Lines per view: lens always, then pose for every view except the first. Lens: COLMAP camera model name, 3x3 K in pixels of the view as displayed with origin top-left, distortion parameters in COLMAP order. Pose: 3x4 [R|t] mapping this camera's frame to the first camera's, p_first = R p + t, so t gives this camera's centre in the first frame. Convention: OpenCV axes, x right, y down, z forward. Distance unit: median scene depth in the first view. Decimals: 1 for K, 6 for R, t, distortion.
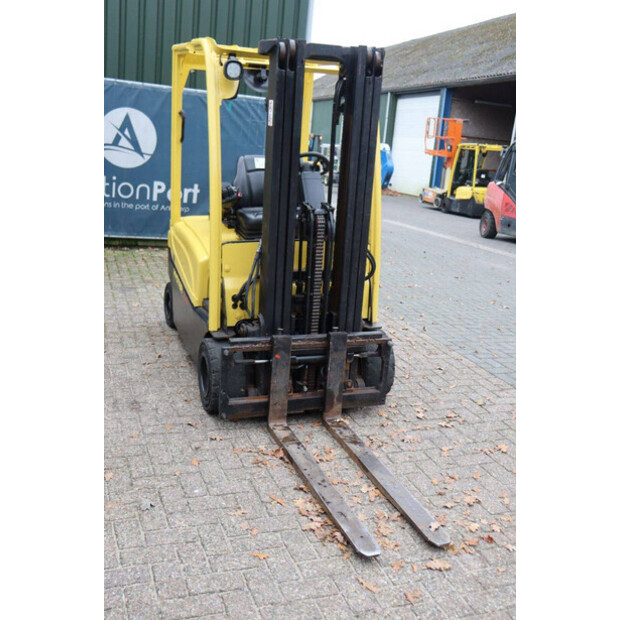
lens RADIAL K [[692.6, 0, 305.3], [0, 692.6, 314.3], [0, 0, 1]] dist [-0.012559, 0.000000]
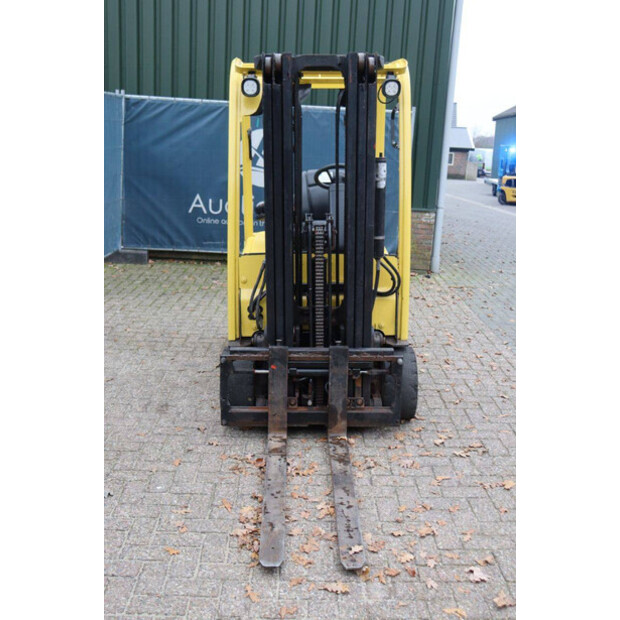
lens RADIAL K [[727.5, 0, 293.8], [0, 727.5, 314.4], [0, 0, 1]] dist [0.020285, 0.000000]
pose [[0.939096, 0.028689, -0.342457, 0.333983], [-0.041432, 0.998692, -0.029954, 0.014438], [0.341149, 0.042319, 0.939056, 0.015847]]
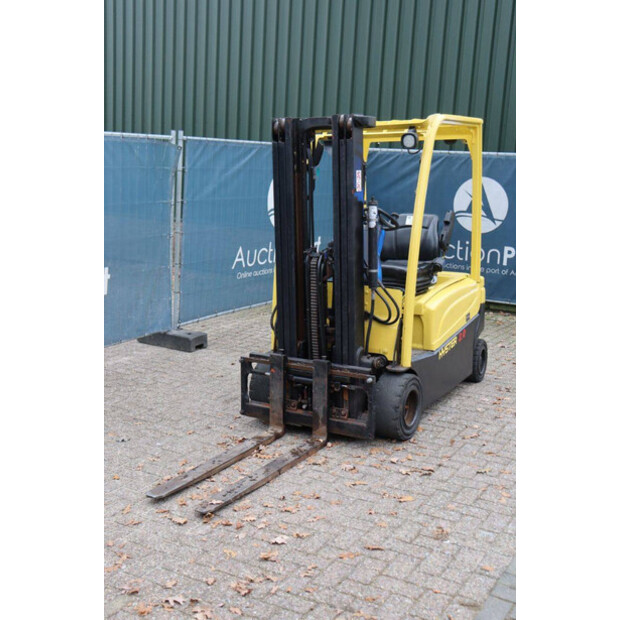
lens RADIAL K [[754.0, 0, 288.9], [0, 754.0, 318.5], [0, 0, 1]] dist [0.026916, 0.000000]
pose [[0.627011, 0.085634, -0.774289, 0.960264], [-0.175946, 0.983824, -0.033671, 0.009842], [0.758881, 0.157345, 0.631936, 0.163058]]
